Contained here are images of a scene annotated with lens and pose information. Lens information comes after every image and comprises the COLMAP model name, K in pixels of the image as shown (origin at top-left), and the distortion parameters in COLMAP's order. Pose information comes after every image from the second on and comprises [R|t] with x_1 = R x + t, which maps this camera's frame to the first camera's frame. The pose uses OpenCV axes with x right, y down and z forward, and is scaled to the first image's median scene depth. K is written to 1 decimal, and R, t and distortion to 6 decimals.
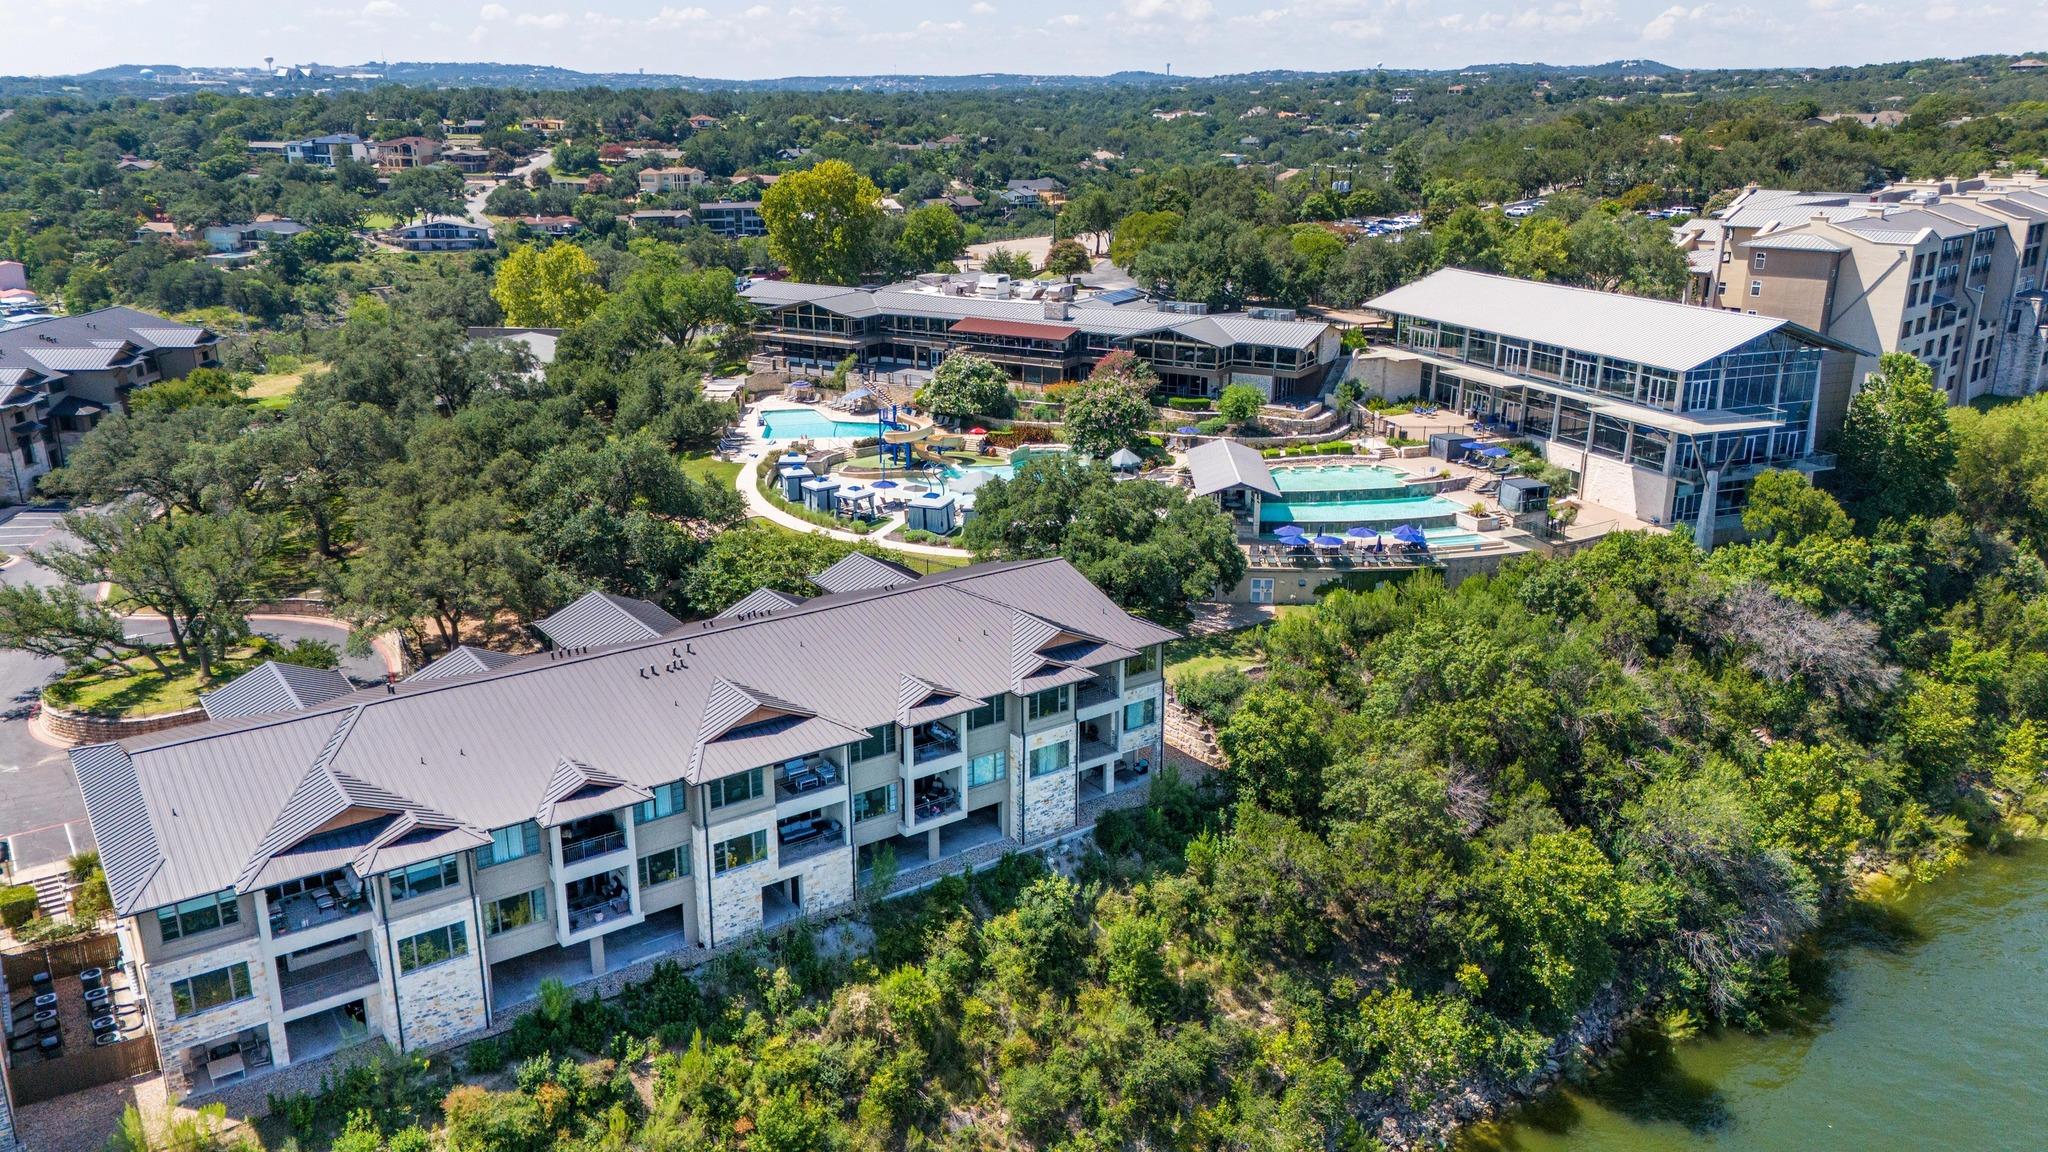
lens RADIAL K [[1502.3, 0, 1024.0], [0, 1502.3, 576.0], [0, 0, 1]] dist [0.073003, -0.054396]
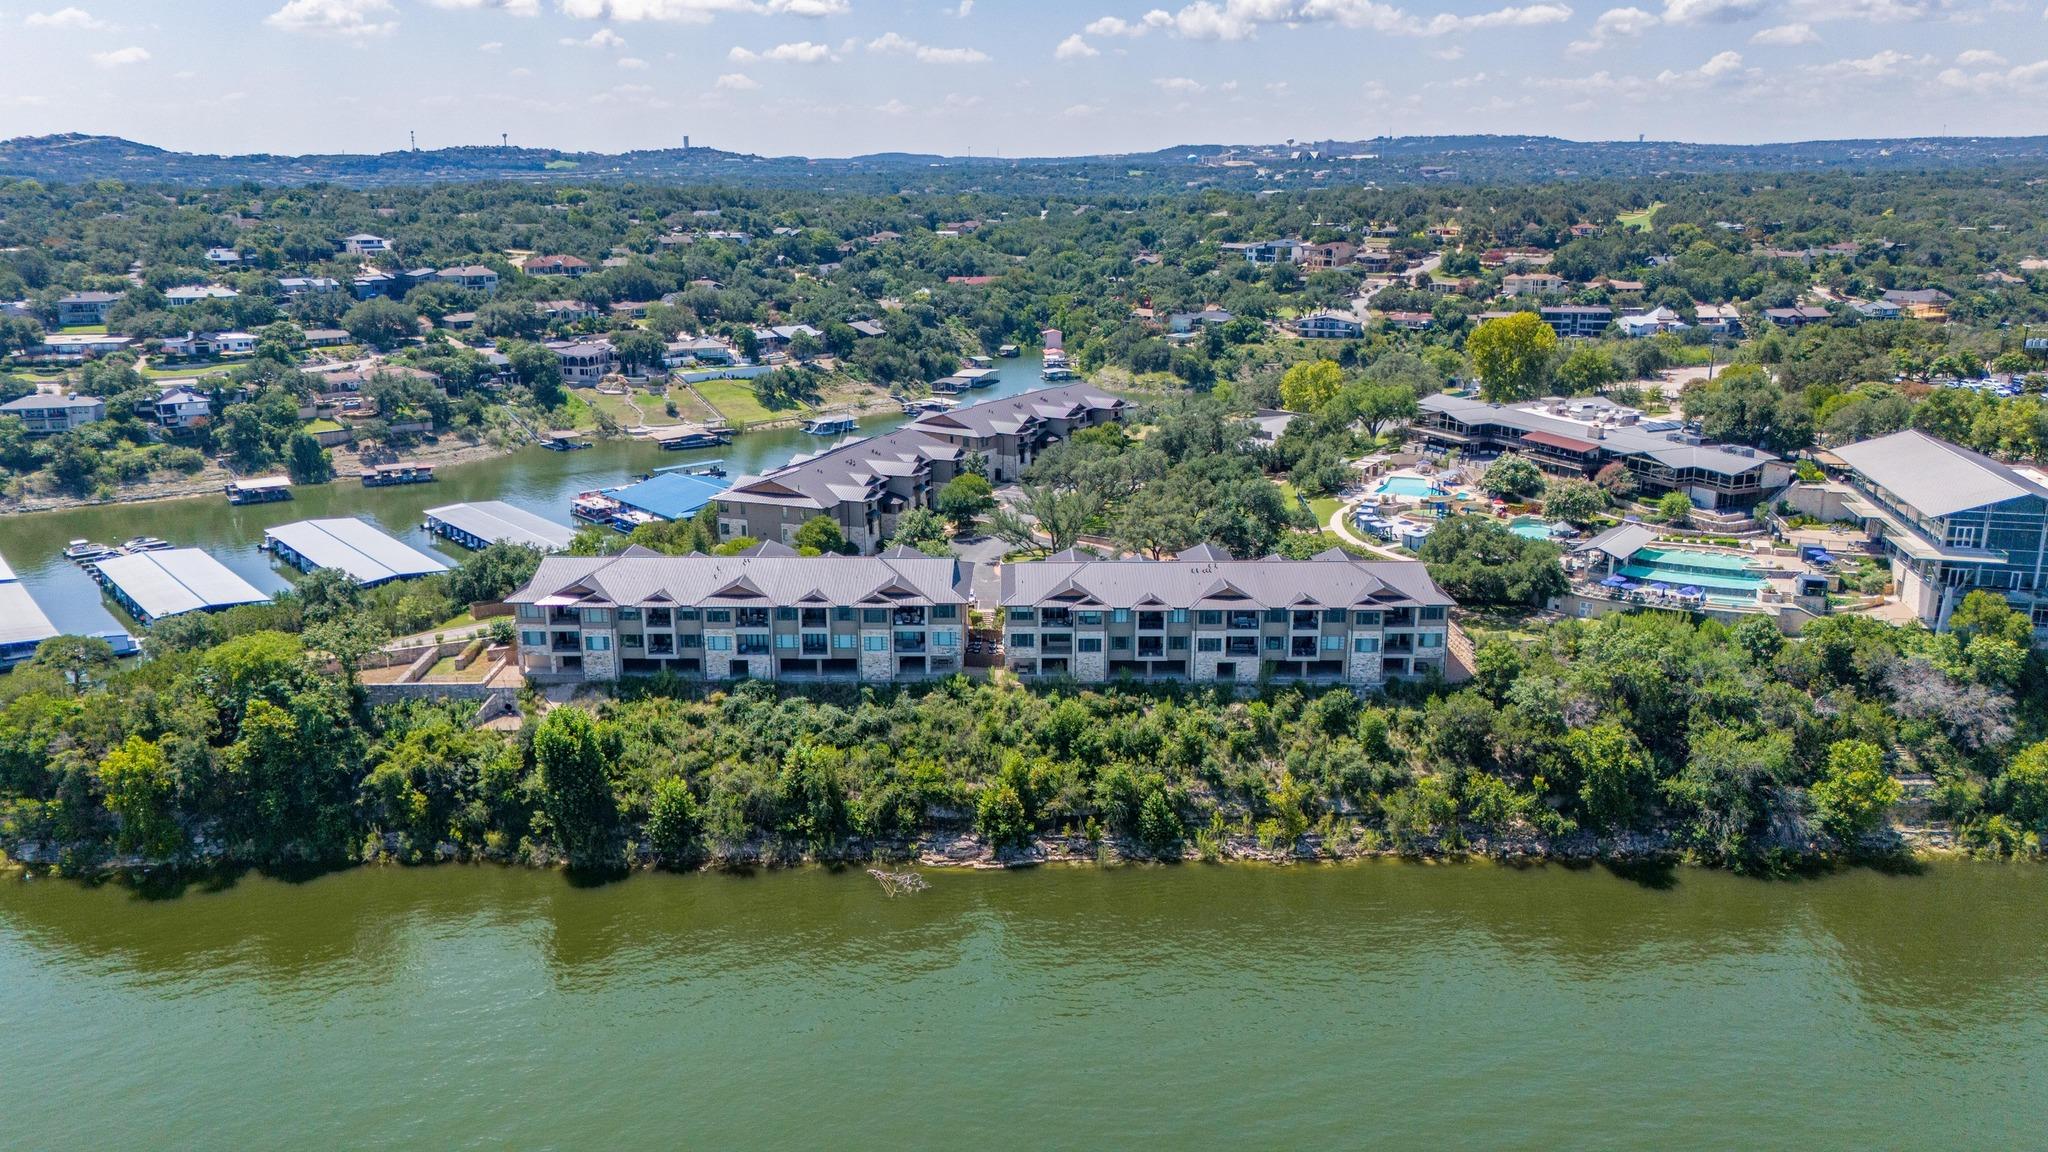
lens RADIAL K [[1442.7, 0, 1024.0], [0, 1442.7, 576.0], [0, 0, 1]] dist [-0.003679, -0.001817]
pose [[0.821048, 0.149321, -0.550985, 0.354607], [-0.168550, 0.985564, 0.015932, 0.035973], [0.545410, 0.079788, 0.834363, -0.478677]]
